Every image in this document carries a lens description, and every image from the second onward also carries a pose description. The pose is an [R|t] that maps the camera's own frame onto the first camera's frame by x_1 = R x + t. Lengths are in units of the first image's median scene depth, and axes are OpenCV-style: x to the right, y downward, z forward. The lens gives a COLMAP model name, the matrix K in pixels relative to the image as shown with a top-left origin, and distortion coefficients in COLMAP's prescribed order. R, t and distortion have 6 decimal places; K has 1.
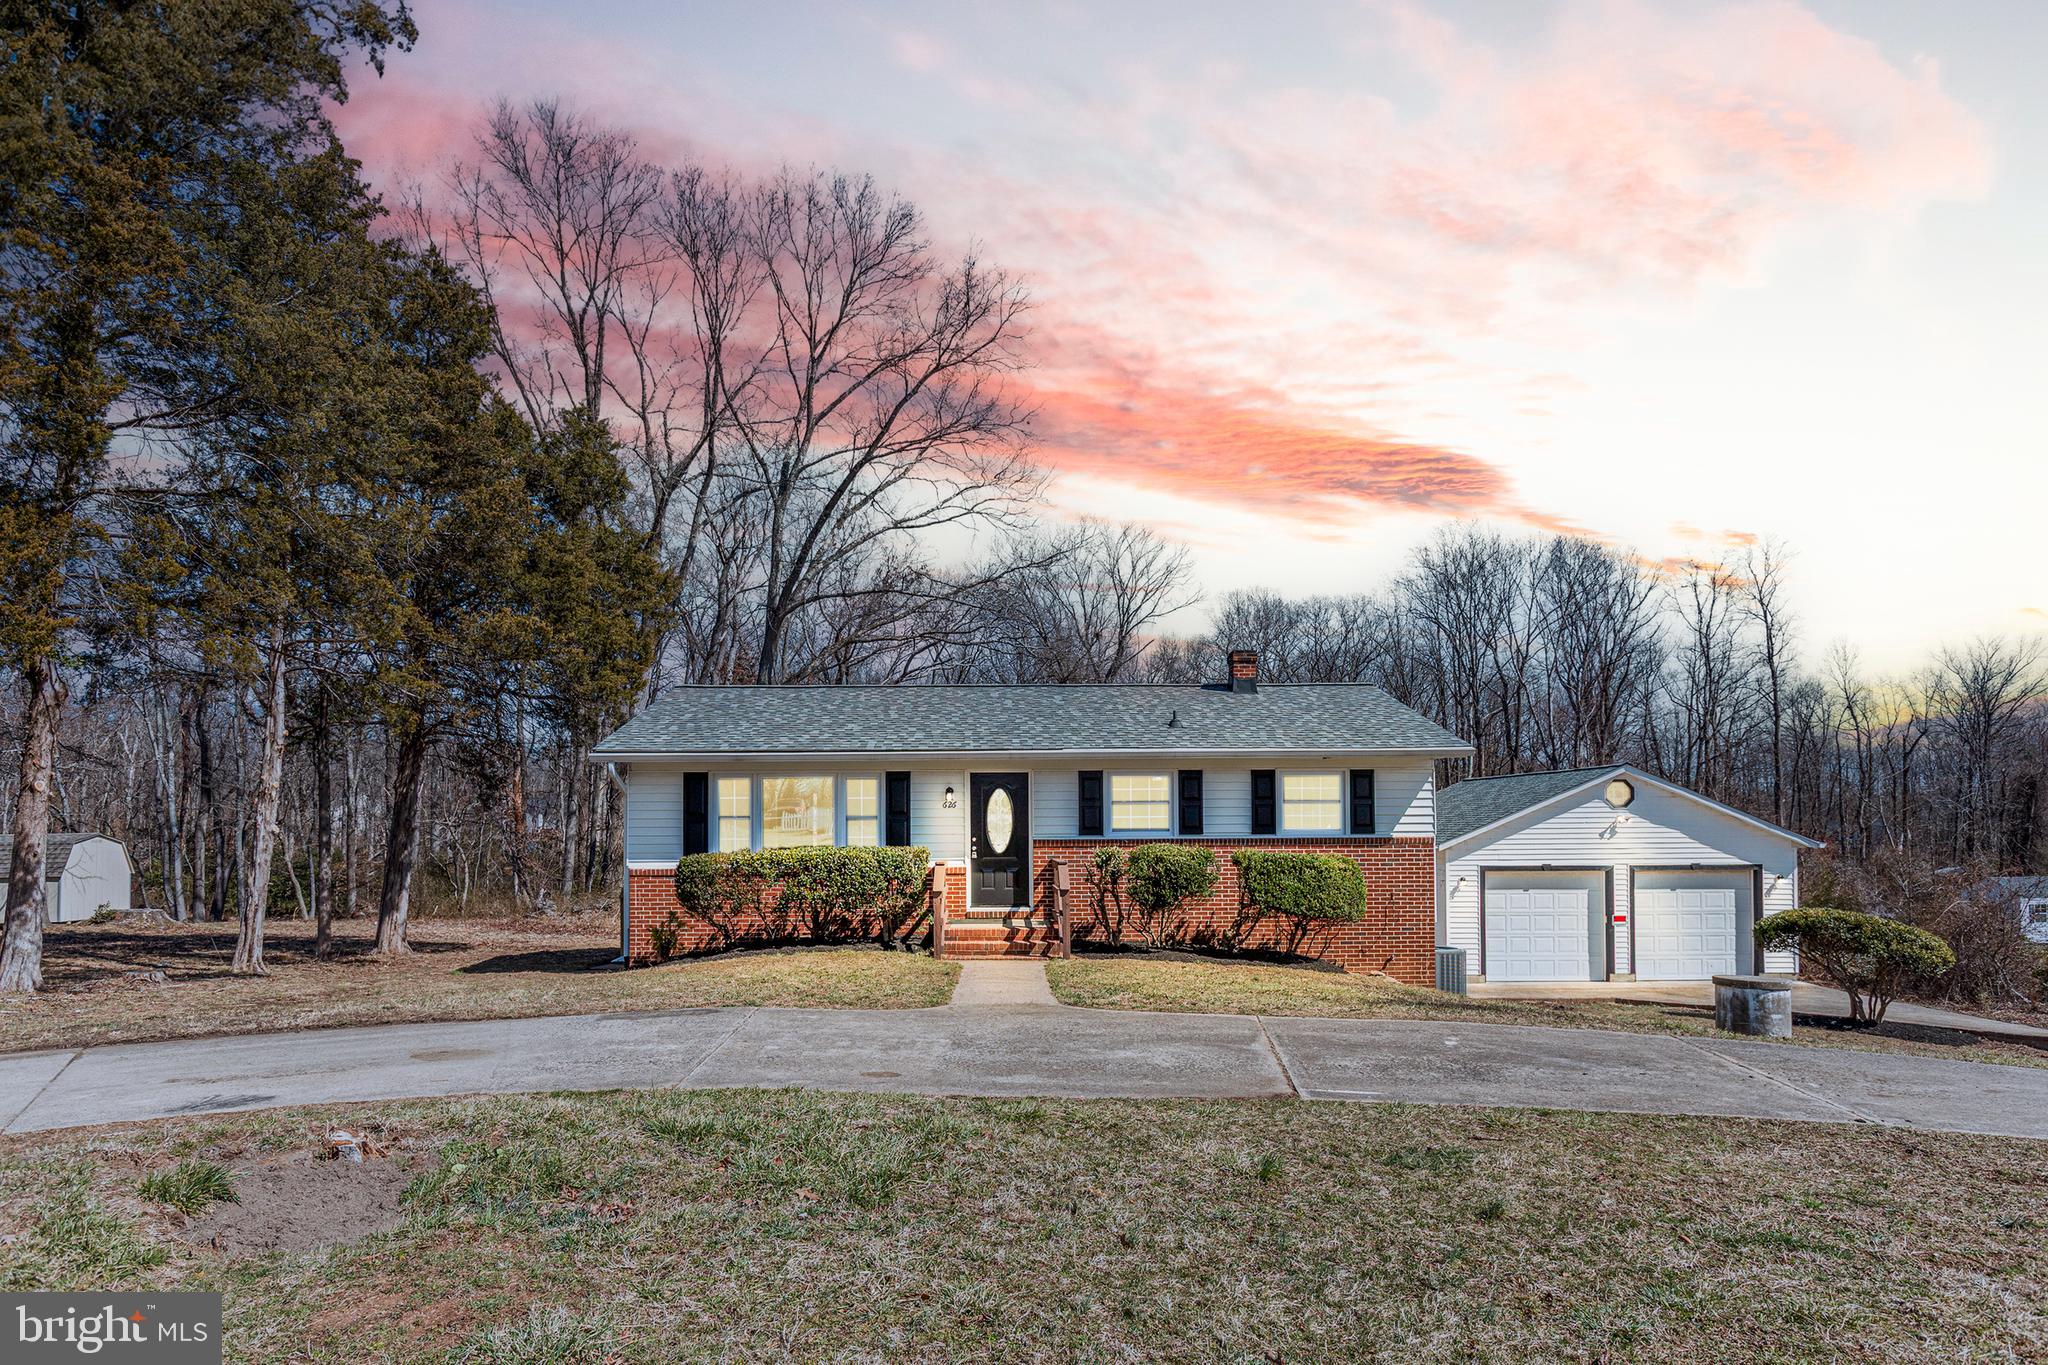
lens RADIAL K [[1175.0, 0, 1028.4], [0, 1175.0, 828.8], [0, 0, 1]] dist [0.001658, 0.000229]
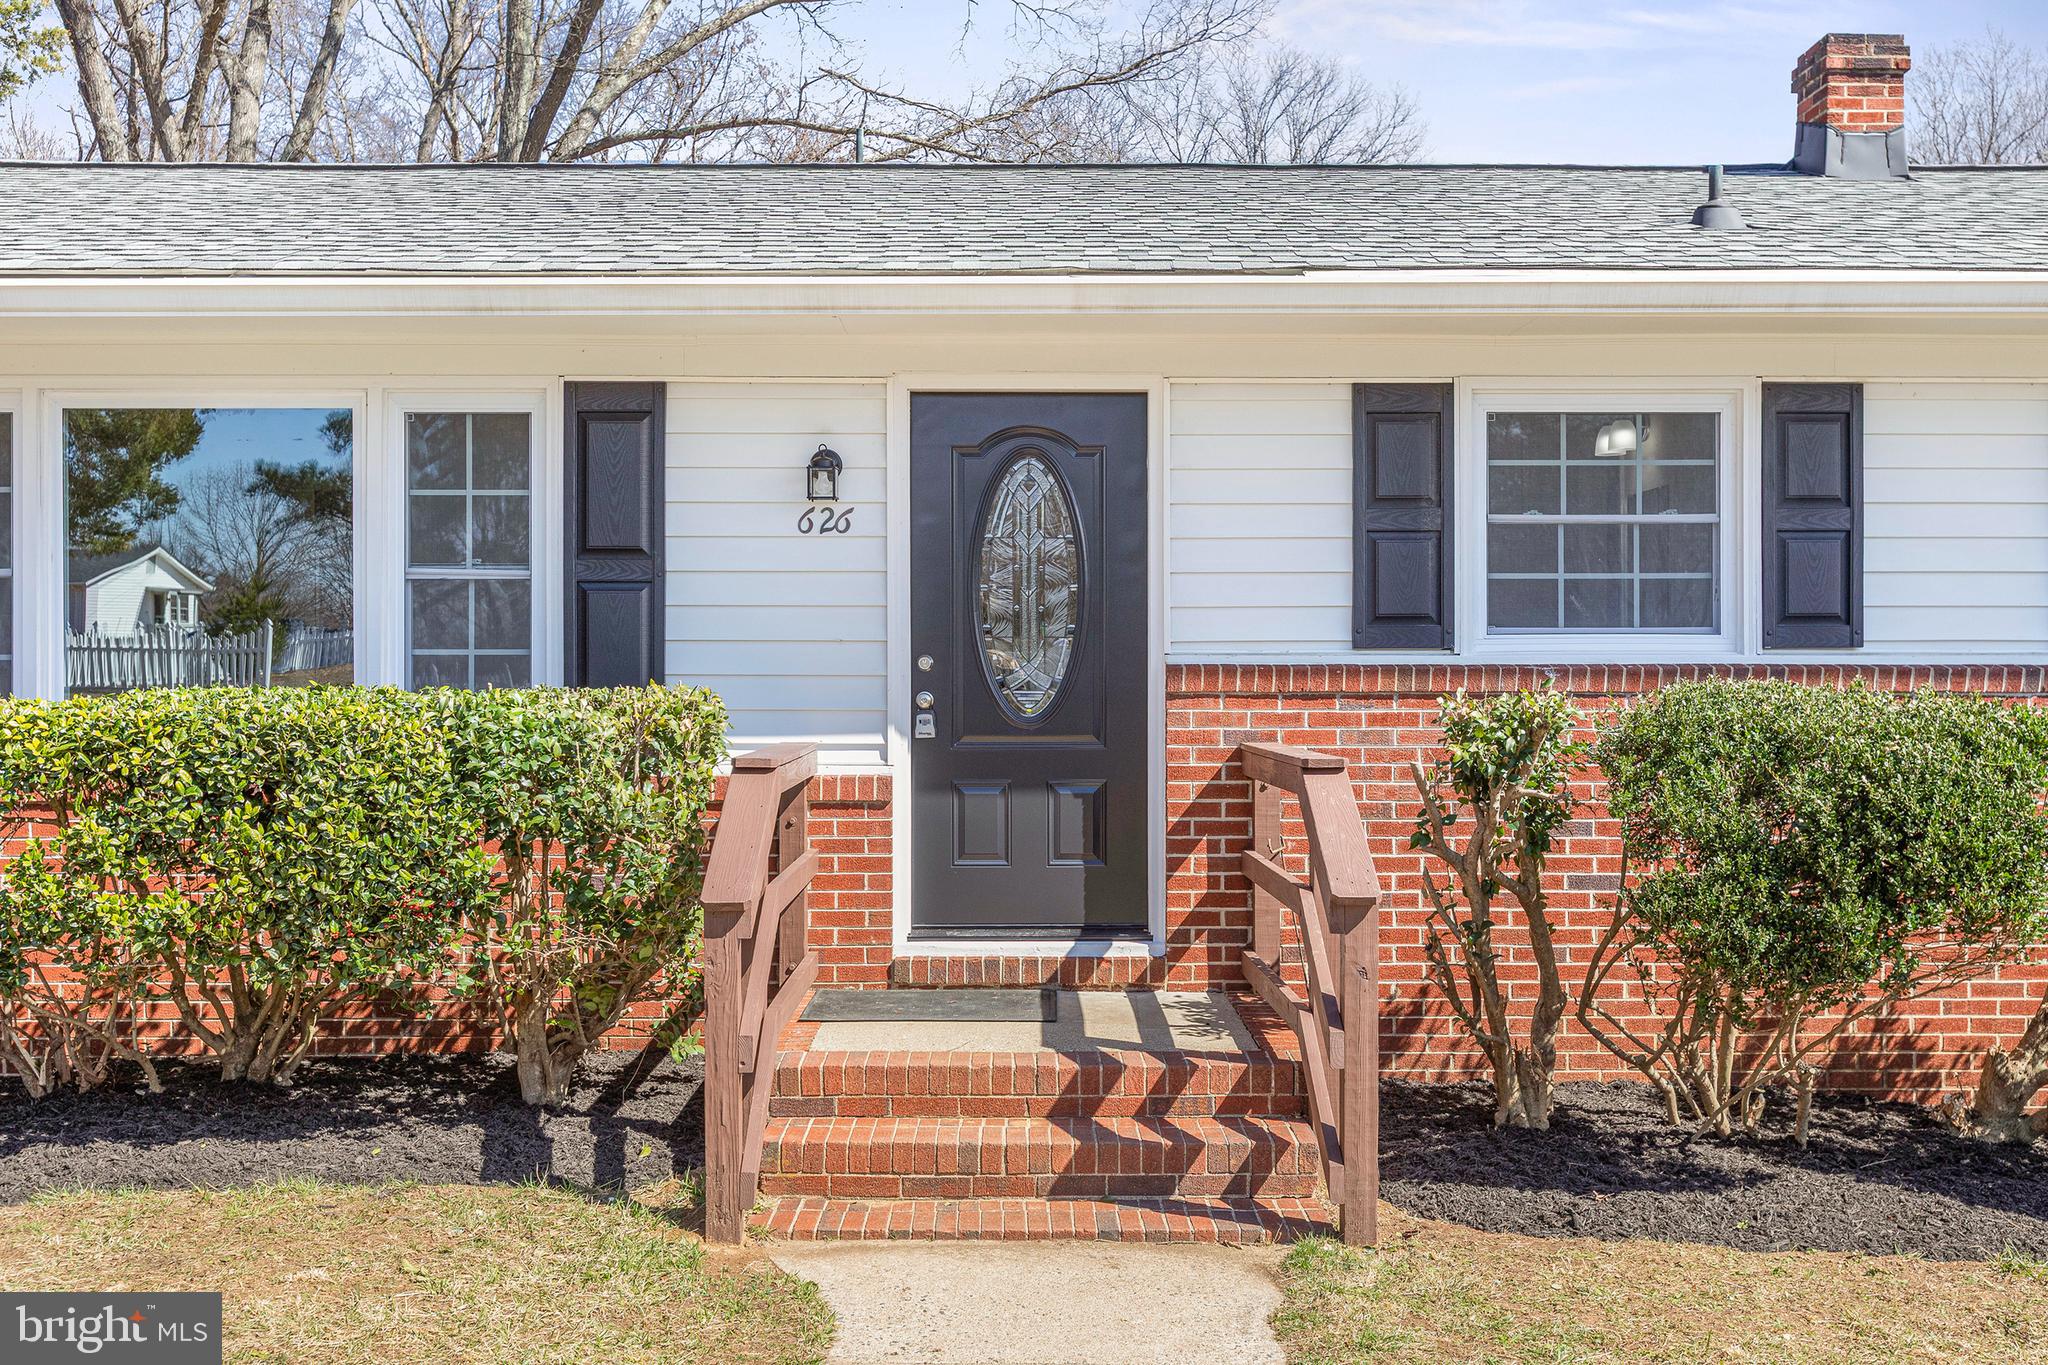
lens RADIAL K [[2037.1, 0, 1024.0], [0, 2037.1, 682.5], [0, 0, 1]] dist [0.006003, 0.003463]
pose [[0.999724, 0.004749, -0.022994, -0.015908], [-0.004793, 0.999987, -0.001878, 0.013718], [0.022984, 0.001987, 0.999734, 0.575054]]
